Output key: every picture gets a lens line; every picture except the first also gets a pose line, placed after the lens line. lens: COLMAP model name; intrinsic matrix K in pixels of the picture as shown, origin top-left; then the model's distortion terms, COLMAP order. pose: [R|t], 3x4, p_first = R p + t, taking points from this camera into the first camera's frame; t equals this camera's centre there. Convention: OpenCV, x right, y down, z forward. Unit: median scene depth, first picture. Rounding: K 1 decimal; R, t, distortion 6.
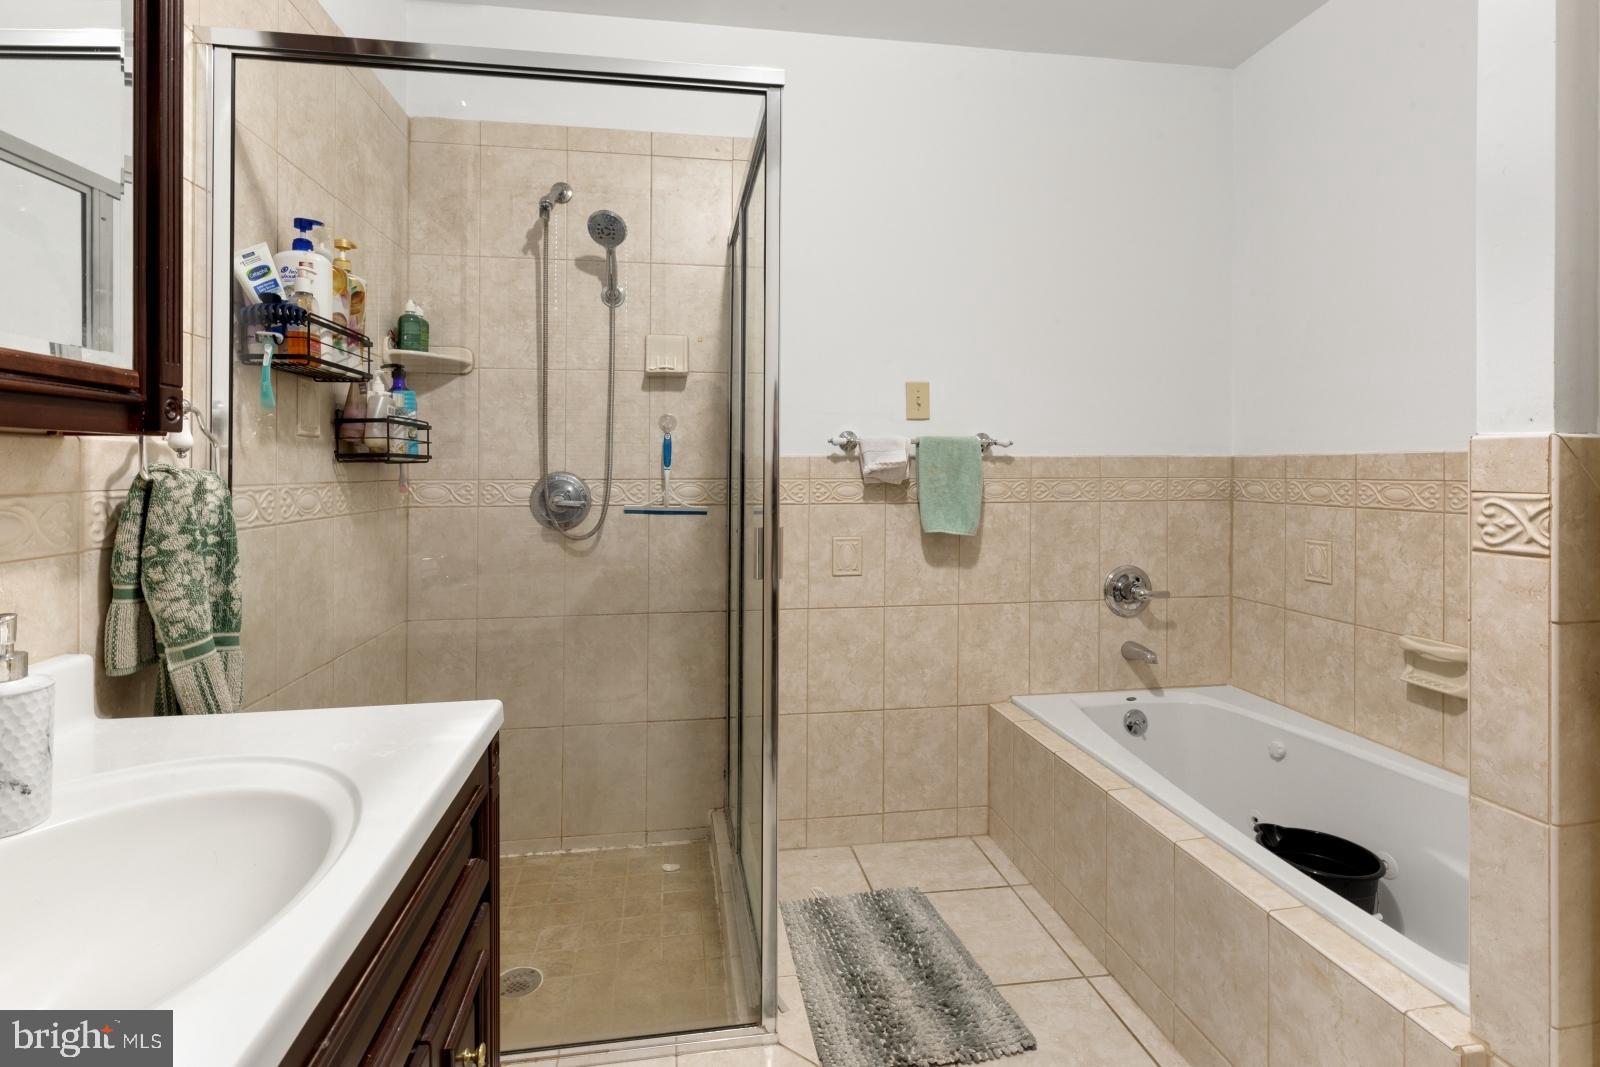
lens RADIAL K [[760.5, 0, 795.2], [0, 760.5, 465.1], [0, 0, 1]] dist [-0.000453, -0.000077]
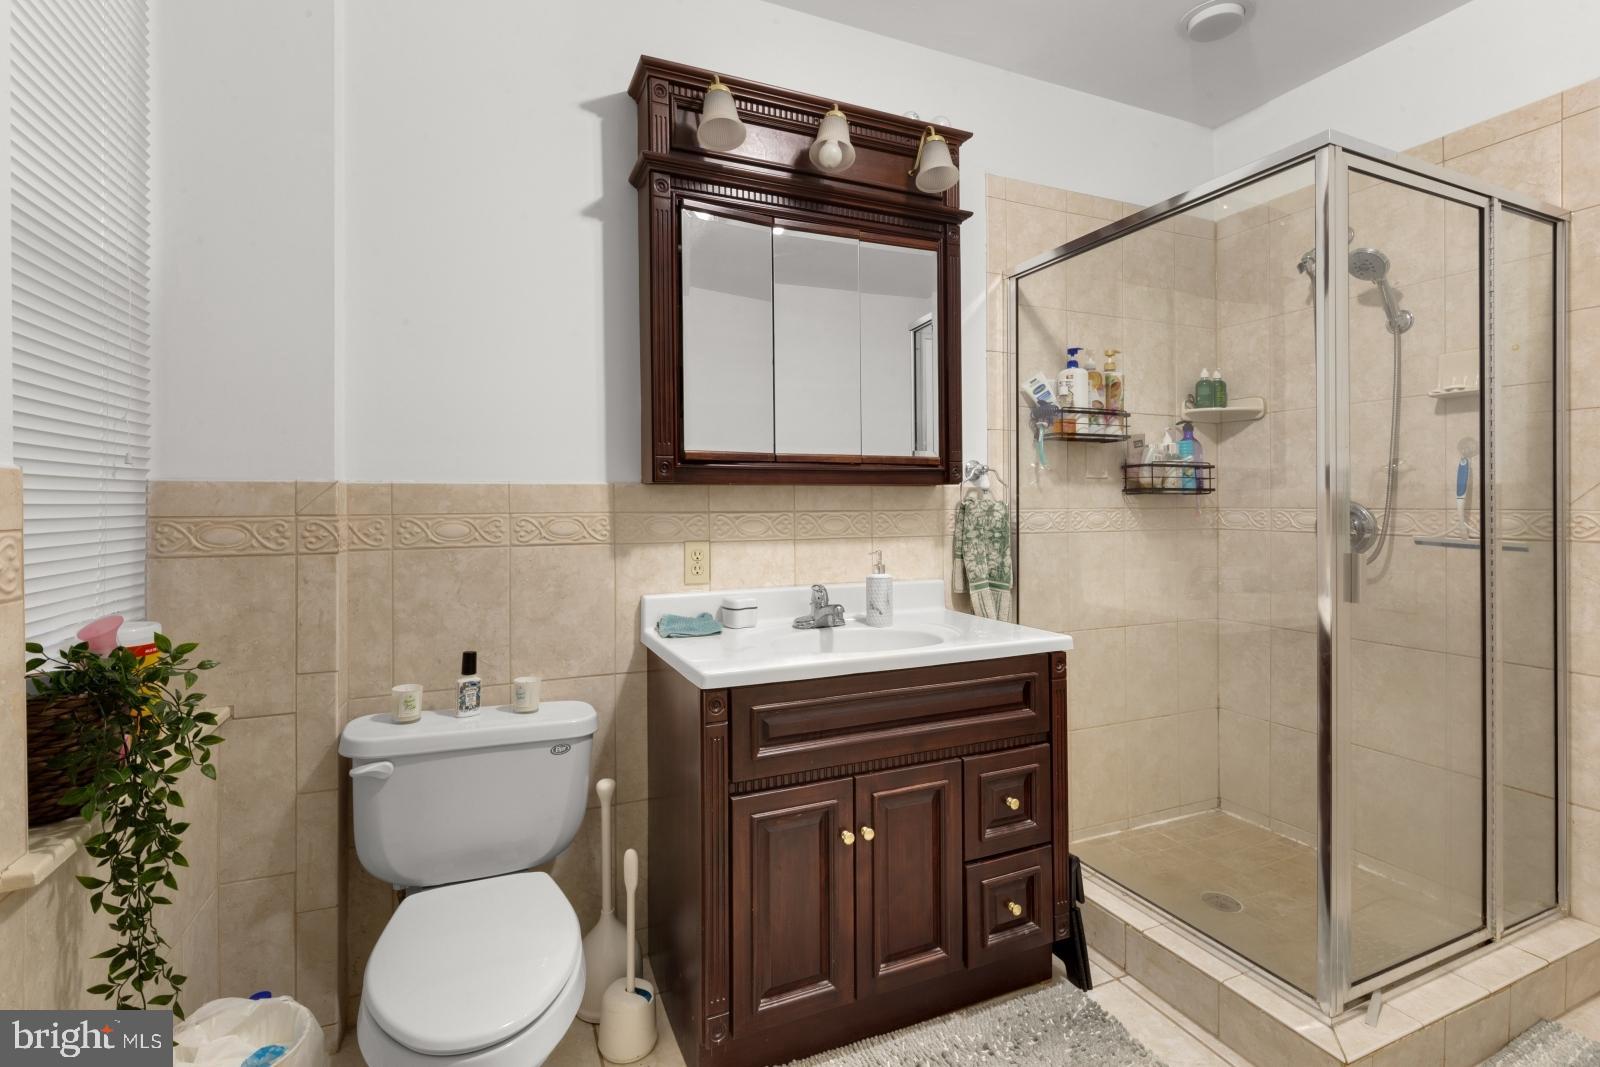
lens RADIAL K [[740.2, 0, 791.1], [0, 740.2, 503.0], [0, 0, 1]] dist [0.000788, -0.000173]
pose [[0.251069, 0.003294, -0.967964, 0.764920], [0.007254, 0.999960, 0.005284, 0.000290], [0.967942, -0.008349, 0.251035, -0.005264]]
